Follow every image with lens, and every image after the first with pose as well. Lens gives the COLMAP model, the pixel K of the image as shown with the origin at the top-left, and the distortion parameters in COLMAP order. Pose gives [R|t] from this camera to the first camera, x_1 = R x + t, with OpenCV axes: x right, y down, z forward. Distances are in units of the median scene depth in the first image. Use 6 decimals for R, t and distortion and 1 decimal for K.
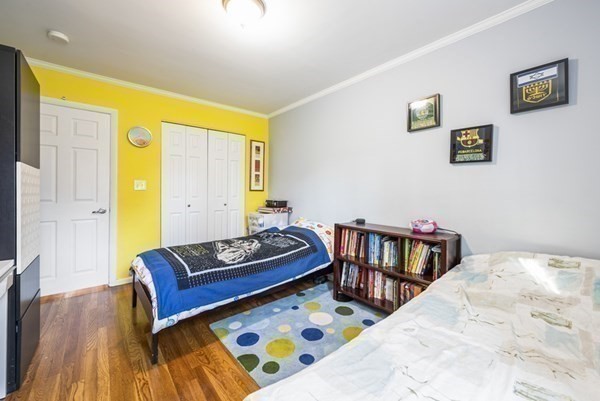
lens RADIAL K [[239.9, 0, 300.4], [0, 239.9, 190.1], [0, 0, 1]] dist [-0.000910, -0.000197]
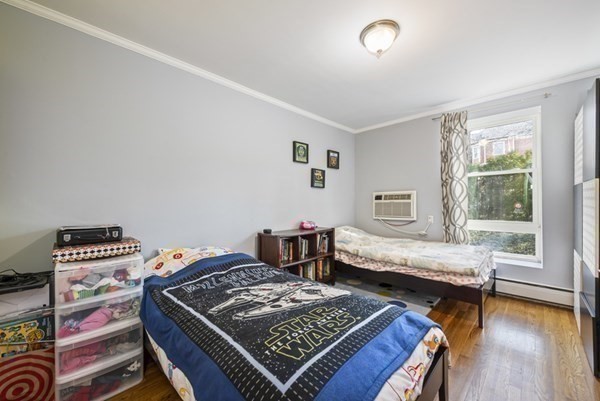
lens RADIAL K [[240.5, 0, 305.9], [0, 240.5, 201.9], [0, 0, 1]] dist [0.001483, 0.000127]
pose [[-0.106714, 0.006177, 0.994271, -1.107552], [0.011522, 0.999921, -0.004976, 0.005264], [-0.994223, 0.010925, -0.106777, 1.246274]]
